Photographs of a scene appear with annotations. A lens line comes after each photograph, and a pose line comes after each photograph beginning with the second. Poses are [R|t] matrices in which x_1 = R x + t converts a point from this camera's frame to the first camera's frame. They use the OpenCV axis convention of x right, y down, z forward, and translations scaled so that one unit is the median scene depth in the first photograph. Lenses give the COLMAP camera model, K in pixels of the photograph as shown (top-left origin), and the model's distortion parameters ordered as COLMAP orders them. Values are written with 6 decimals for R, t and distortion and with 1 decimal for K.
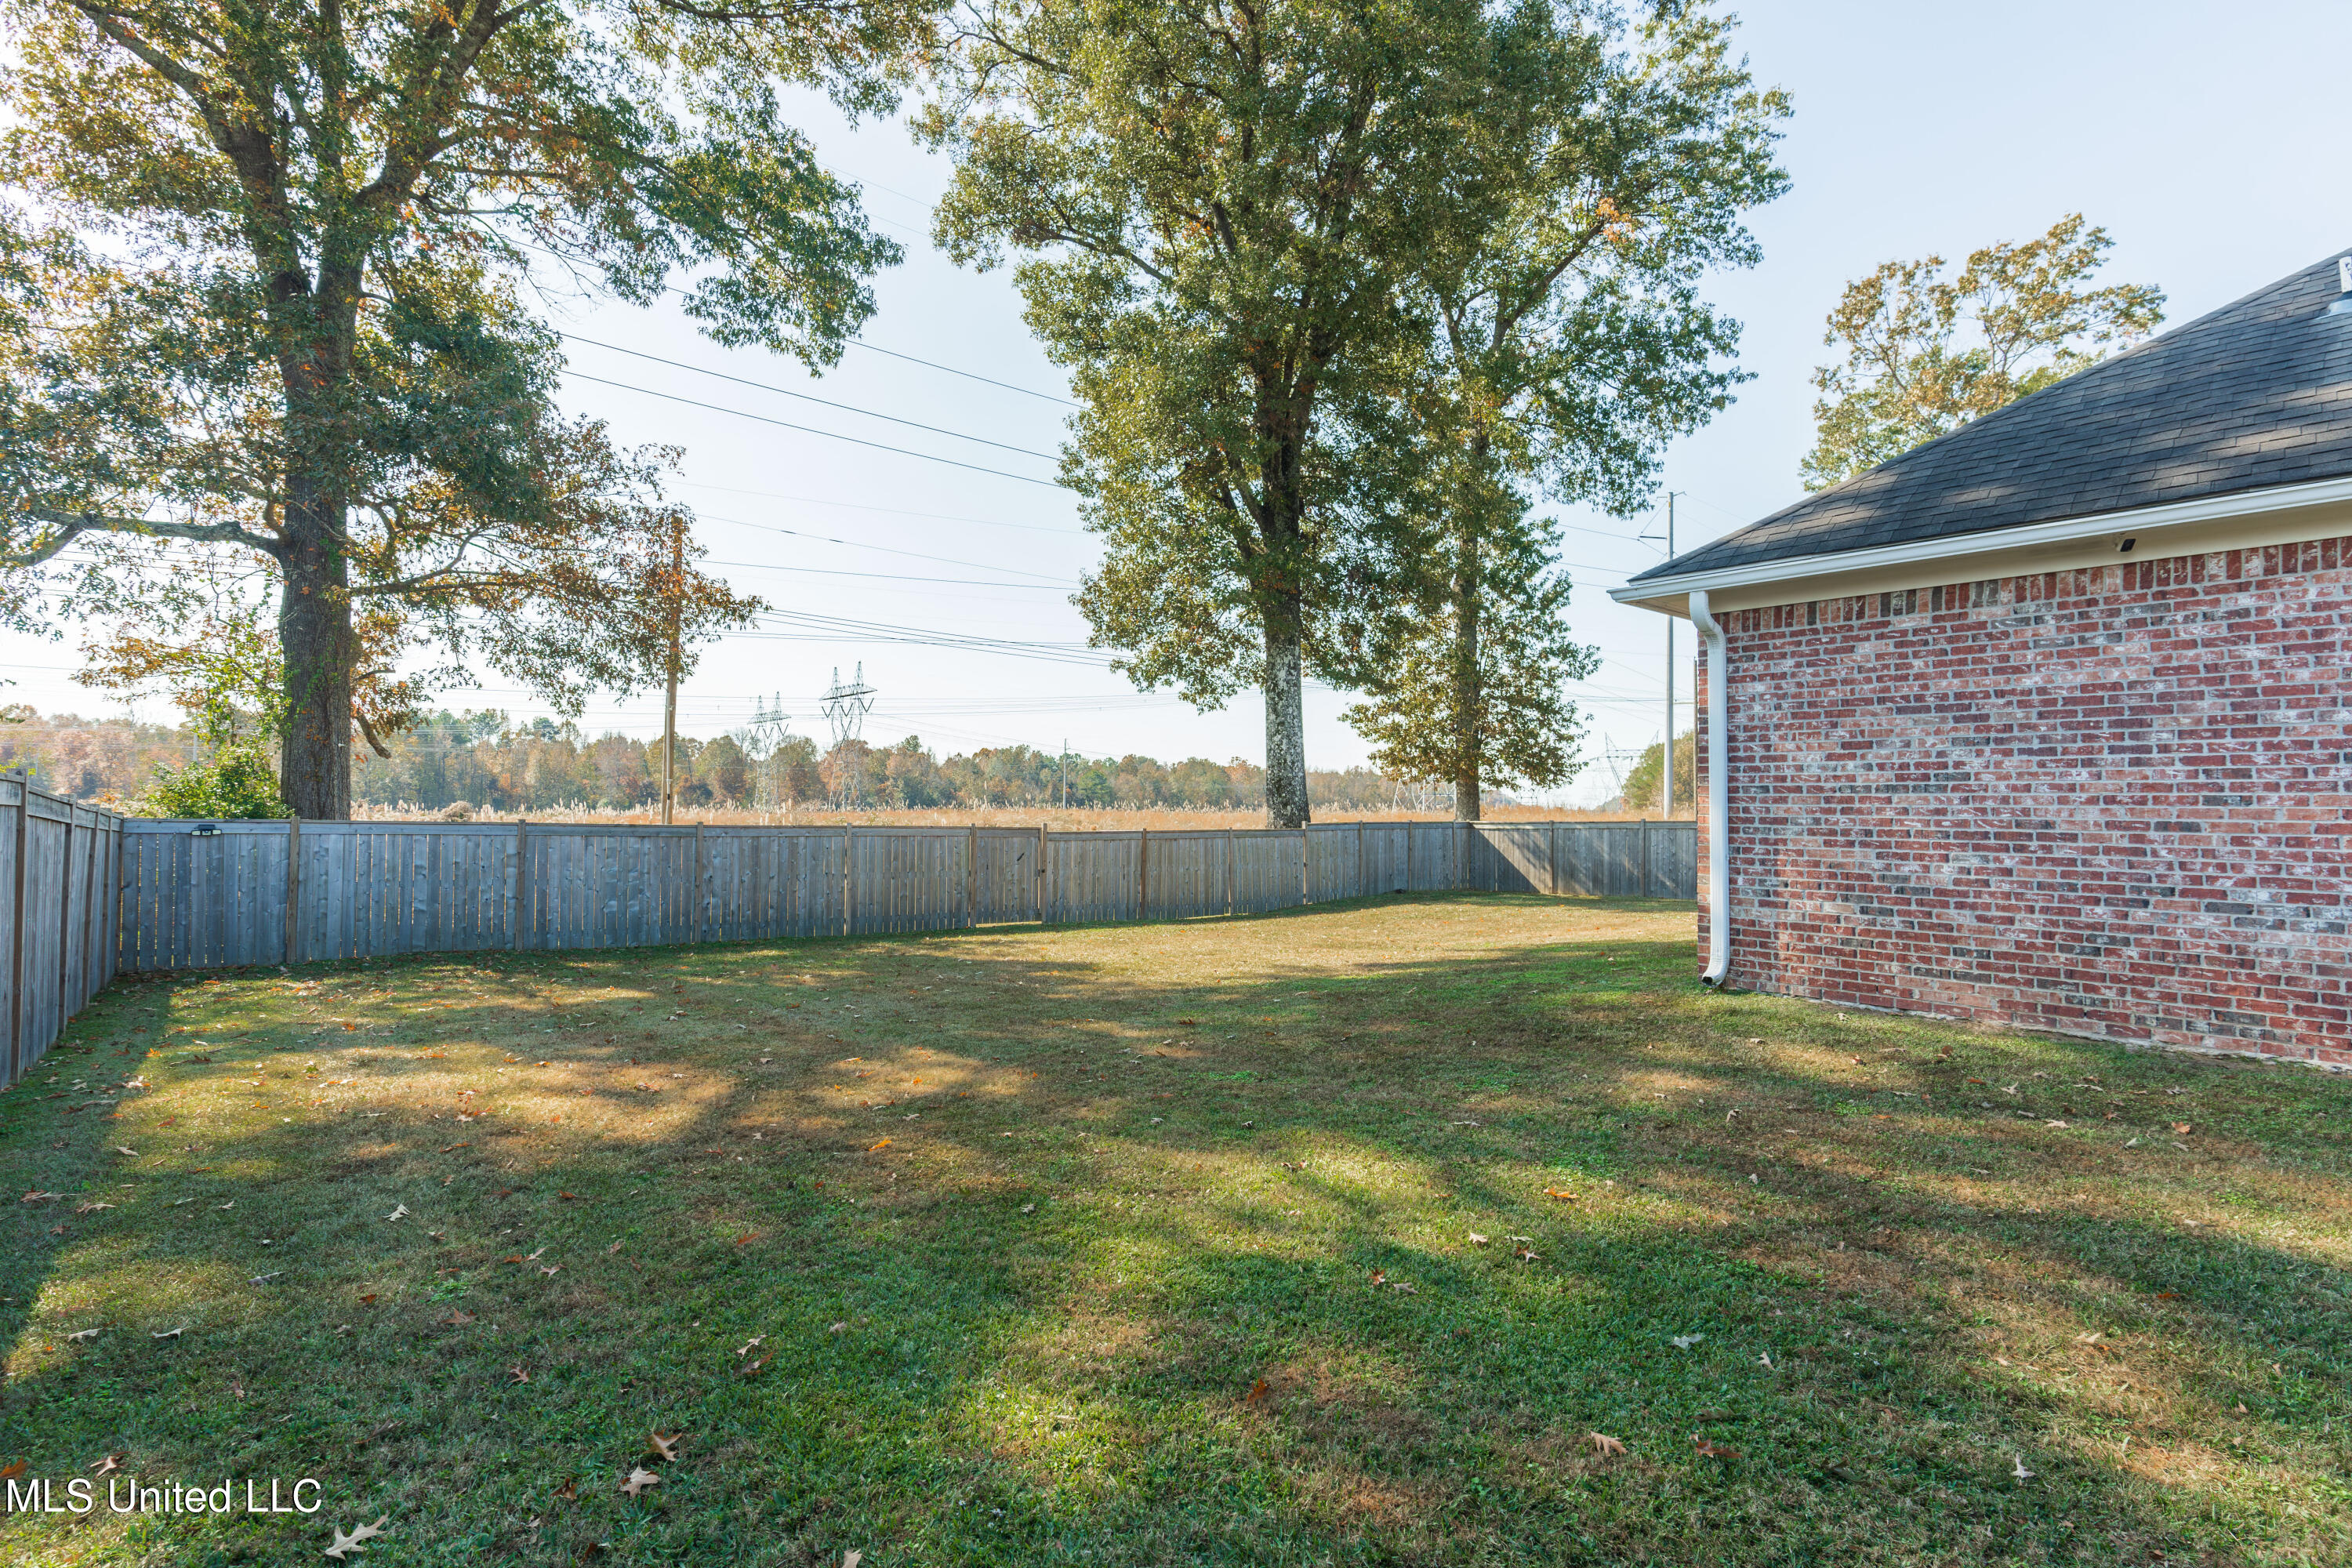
lens RADIAL K [[1105.0, 0, 1175.3], [0, 1105.0, 777.7], [0, 0, 1]] dist [0.000044, -0.000273]
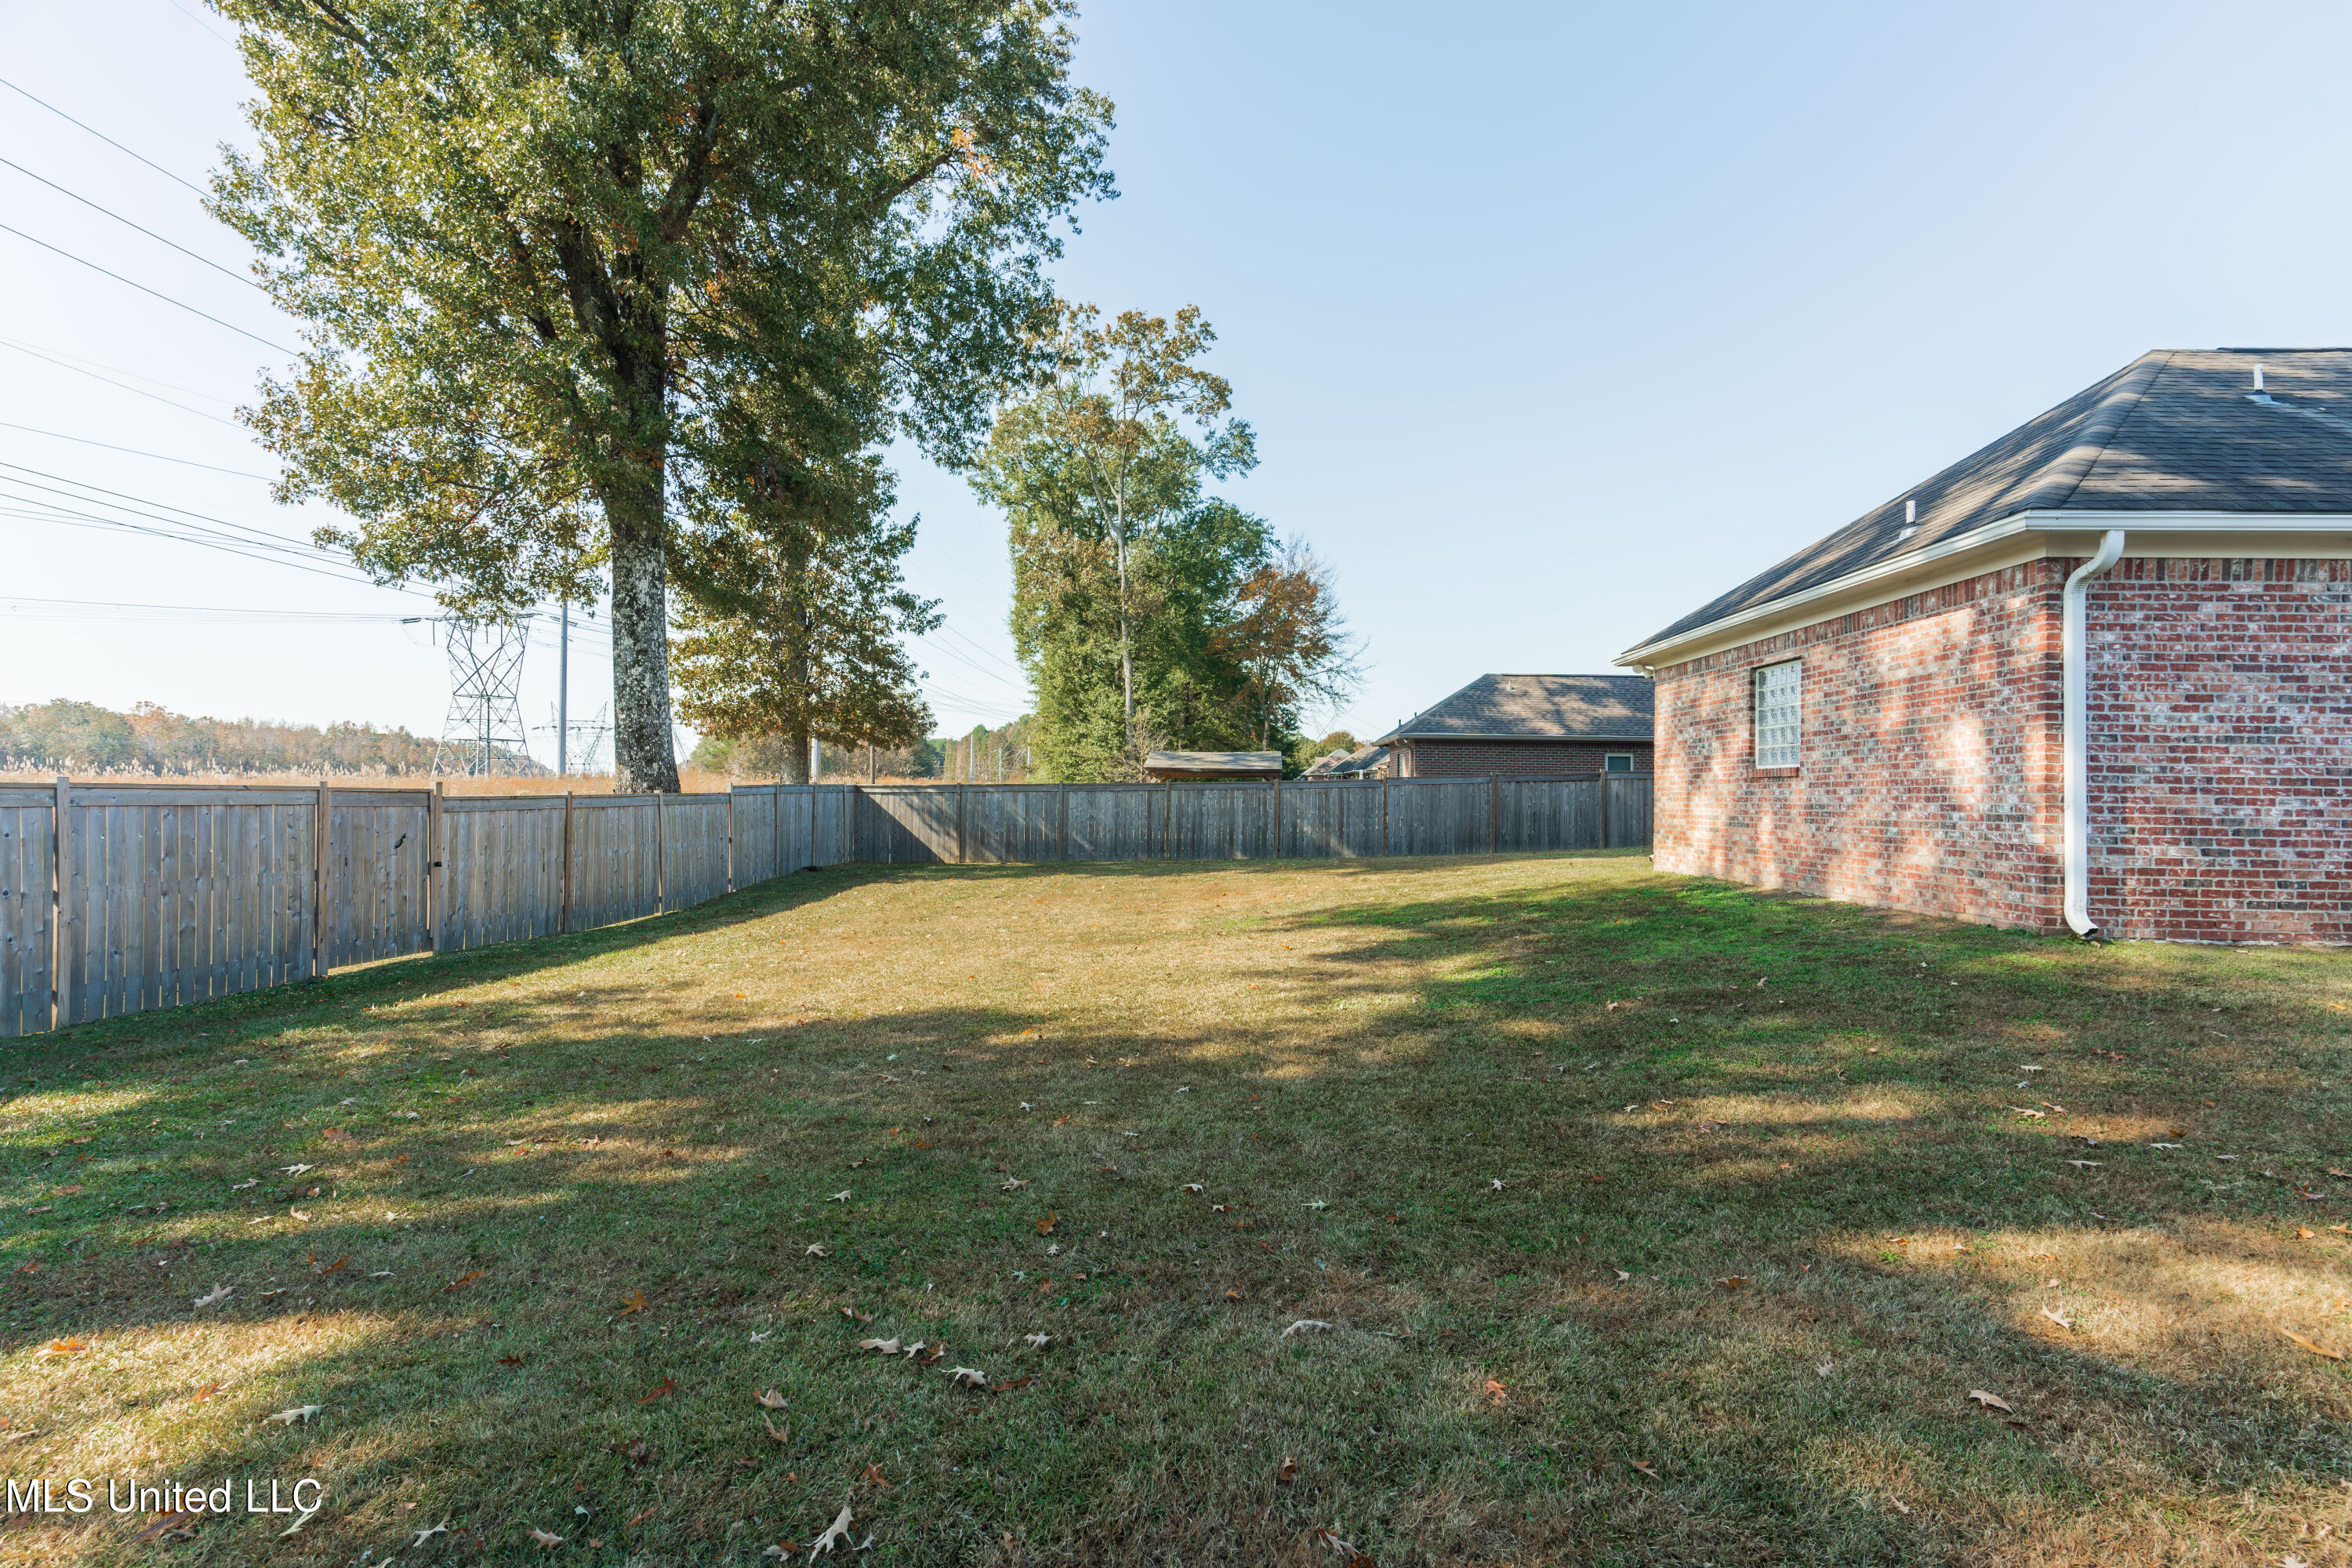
lens RADIAL K [[1105.0, 0, 1175.3], [0, 1105.0, 777.7], [0, 0, 1]] dist [0.000044, -0.000273]
pose [[0.688094, 0.006924, 0.725588, -0.843515], [-0.027655, 0.999478, 0.016688, 0.057248], [-0.725094, -0.031549, 0.687927, 0.989521]]
